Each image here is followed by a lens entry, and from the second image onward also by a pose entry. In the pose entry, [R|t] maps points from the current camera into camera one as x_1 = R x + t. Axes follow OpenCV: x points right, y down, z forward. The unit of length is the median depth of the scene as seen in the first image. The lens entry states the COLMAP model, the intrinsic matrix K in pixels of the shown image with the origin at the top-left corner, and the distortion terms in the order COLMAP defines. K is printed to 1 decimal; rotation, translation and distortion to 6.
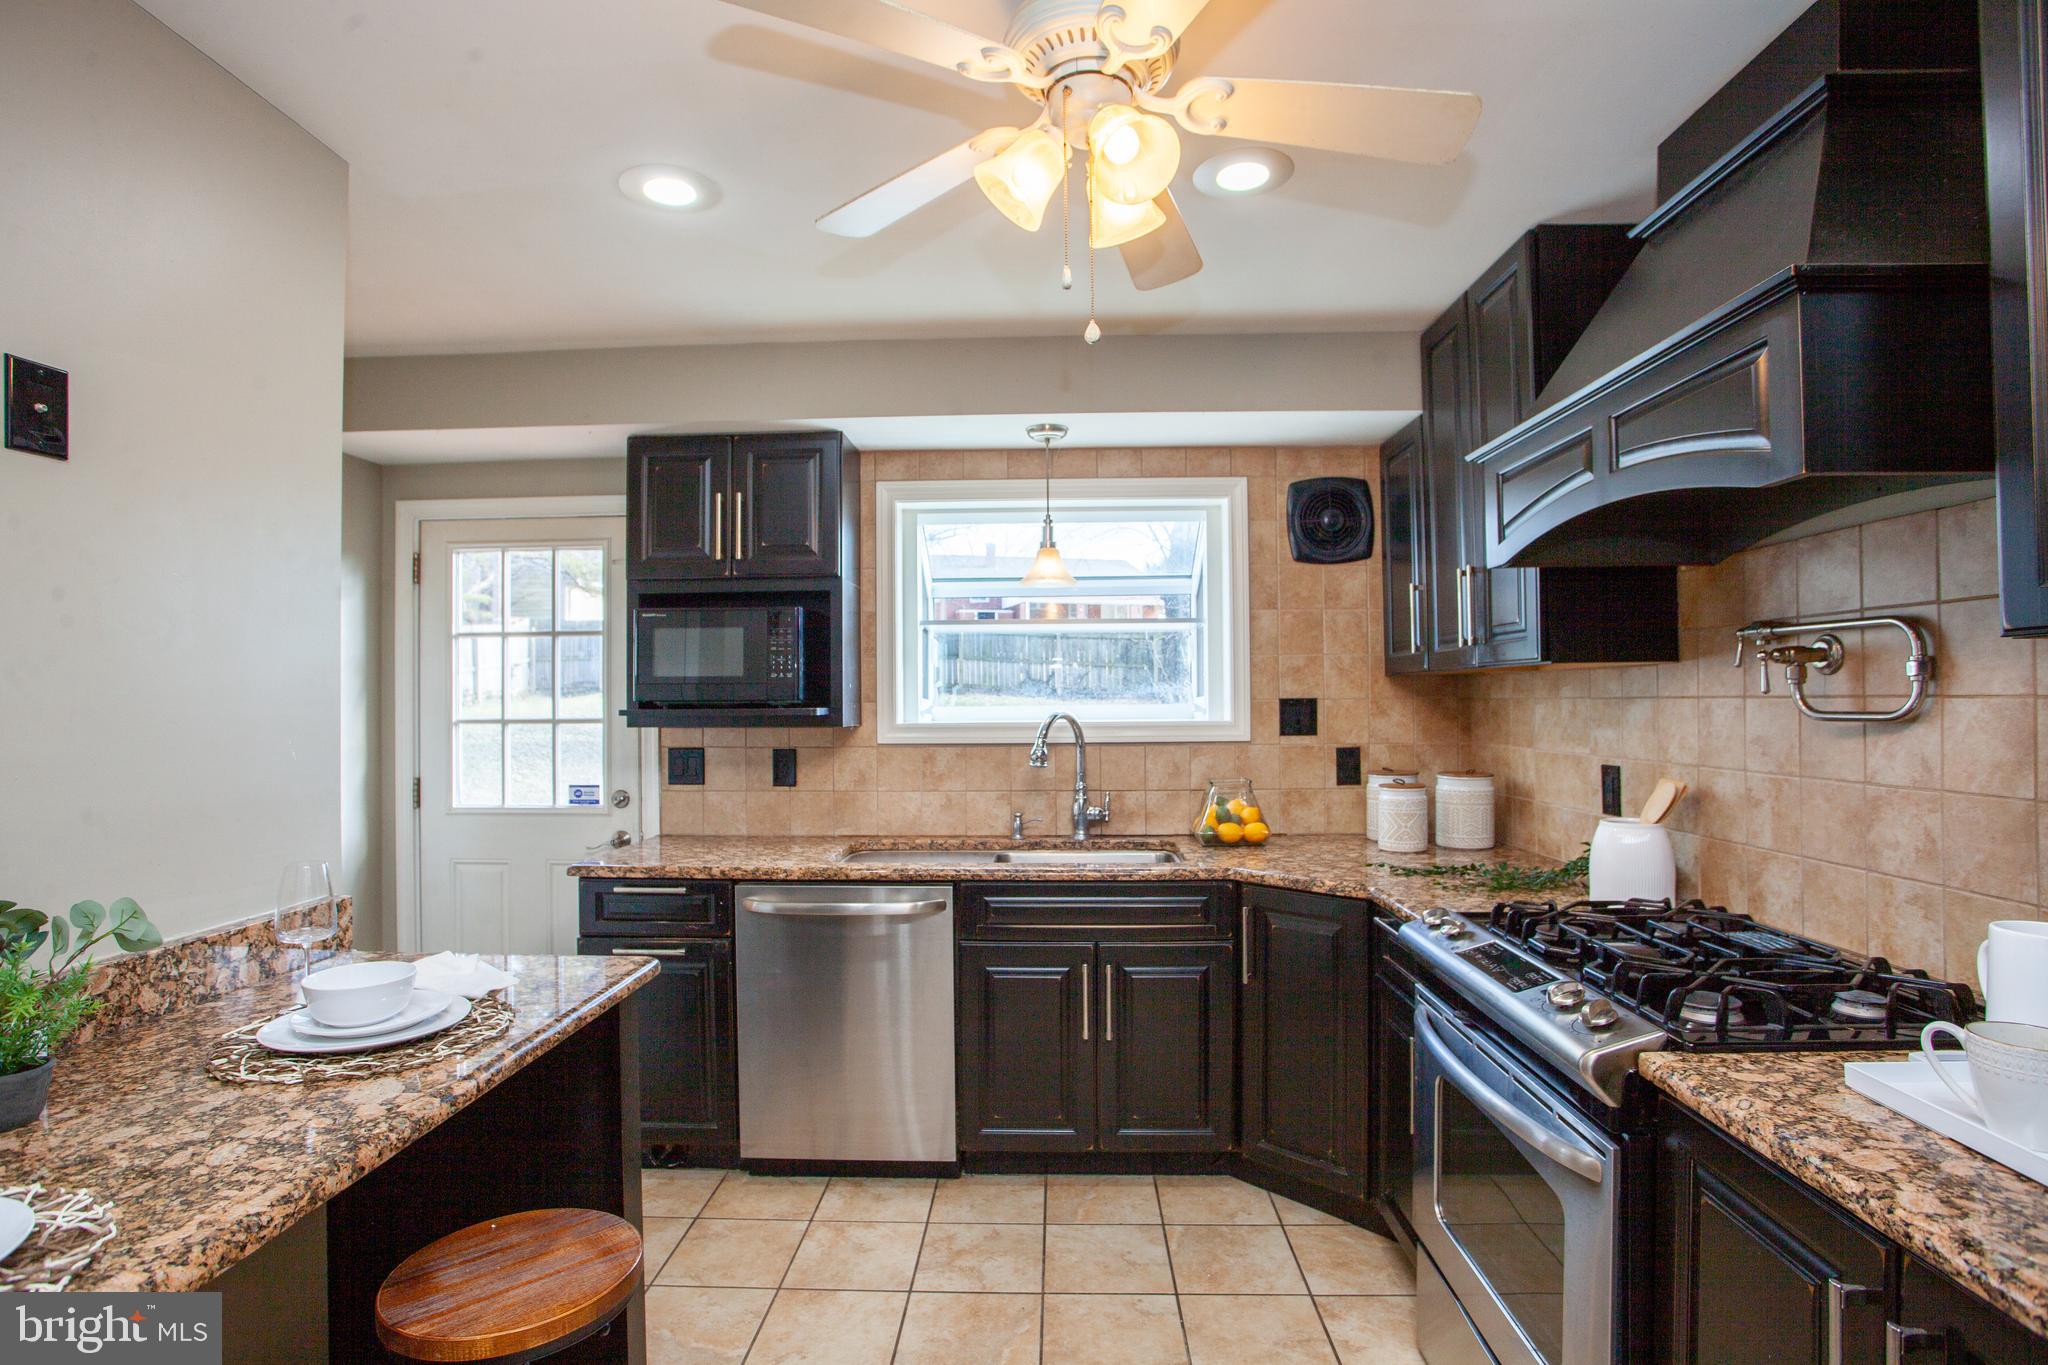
lens RADIAL K [[1002.0, 0, 1023.4], [0, 1002.0, 687.6], [0, 0, 1]] dist [-0.083651, 0.034202]
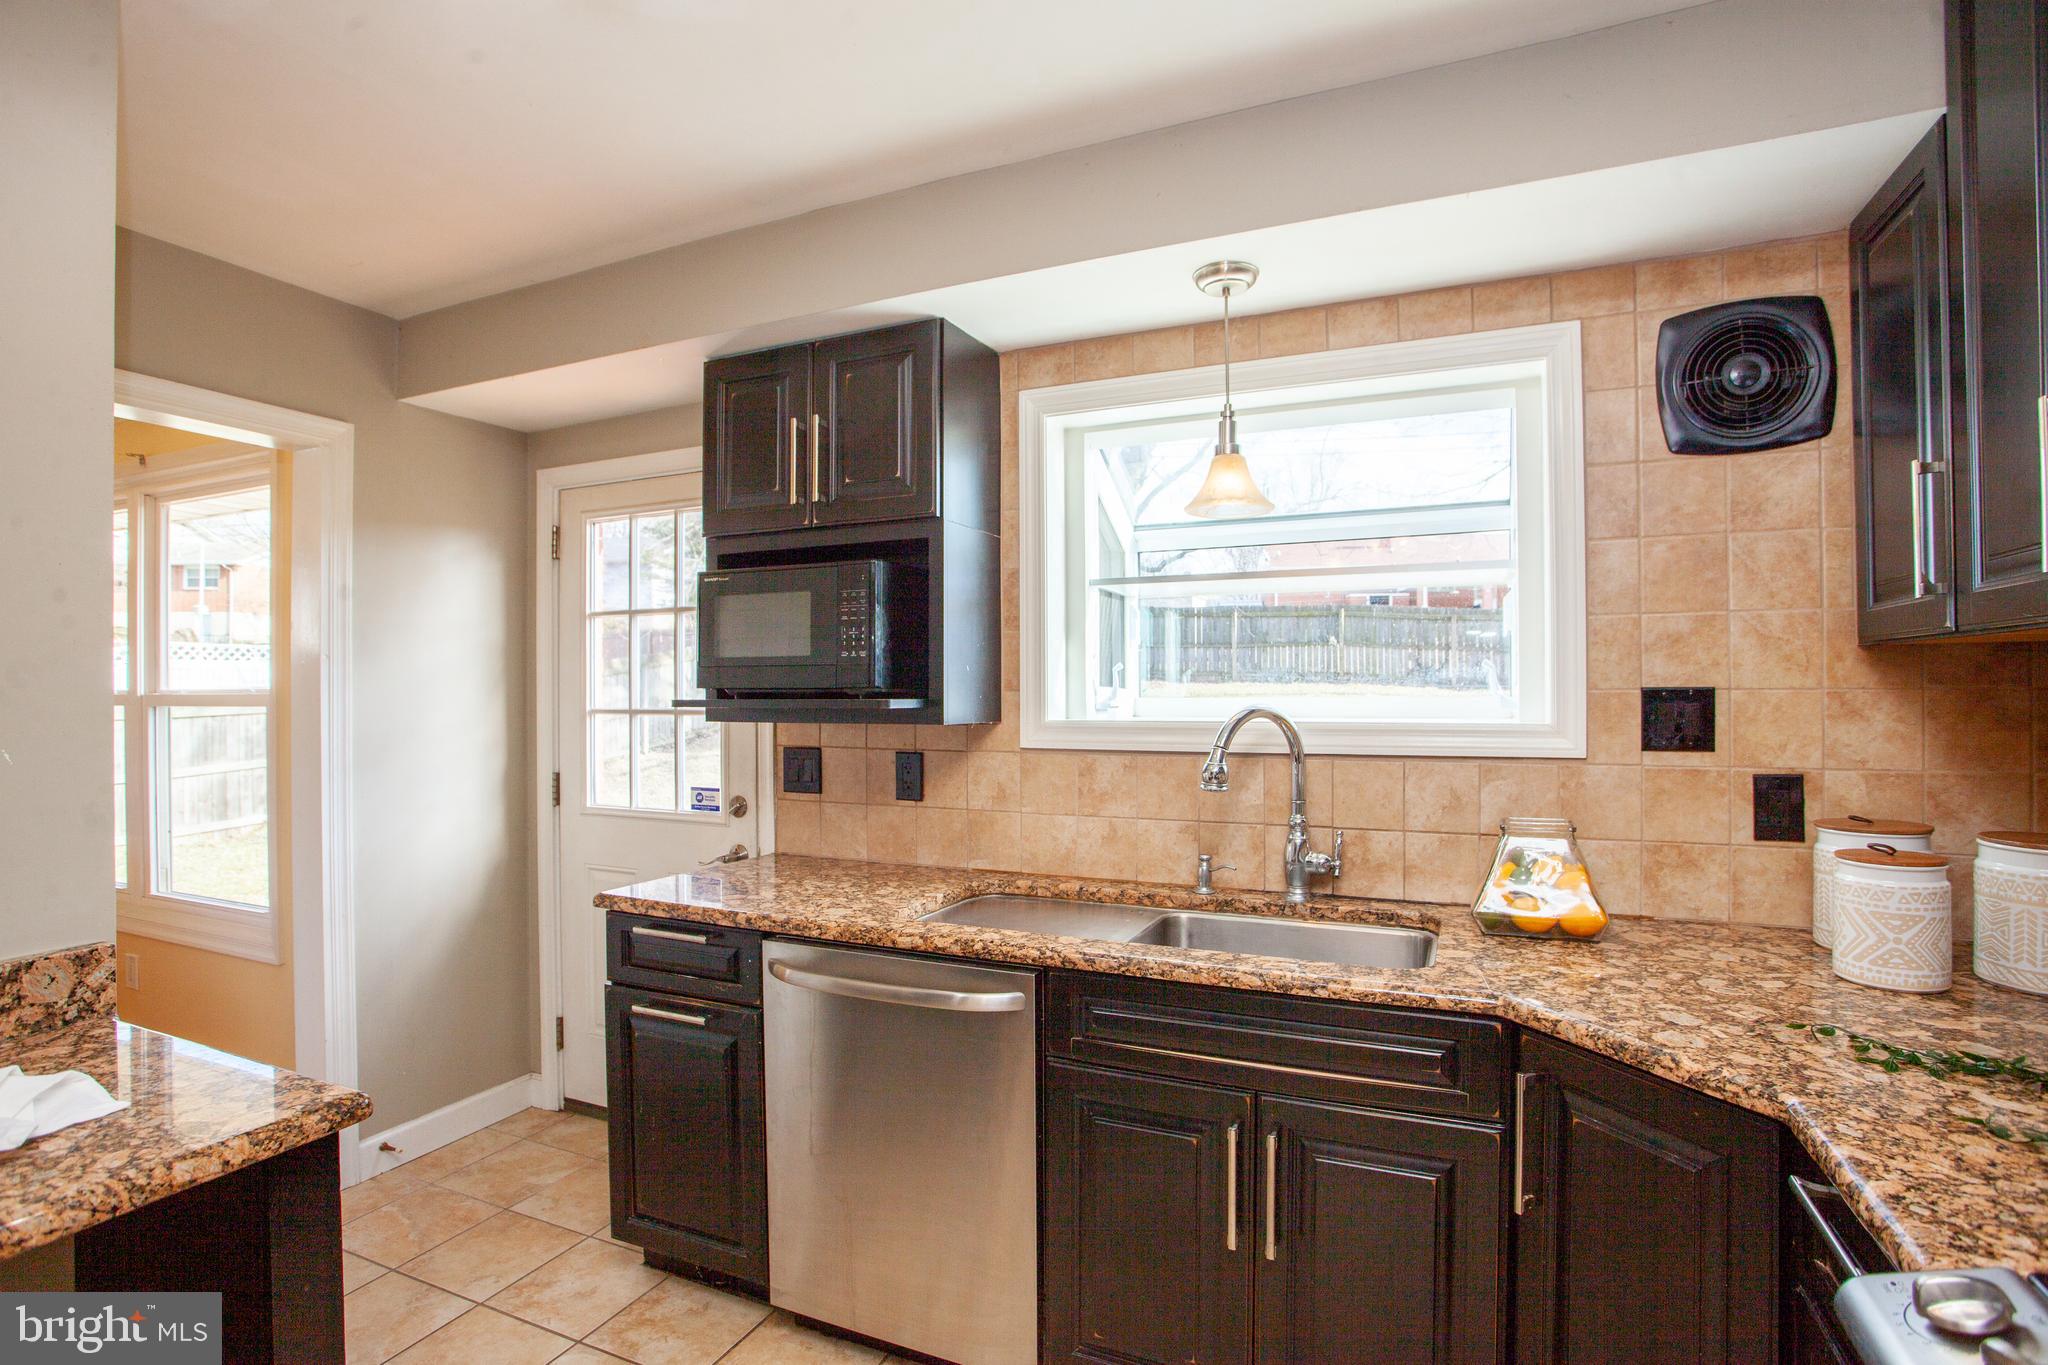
lens RADIAL K [[1001.7, 0, 1030.6], [0, 1001.7, 687.6], [0, 0, 1]] dist [-0.070096, 0.032535]
pose [[0.926845, 0.002551, -0.375436, 0.139664], [0.001229, 0.999951, 0.009829, 0.004830], [0.375443, -0.009571, 0.926796, 0.326823]]
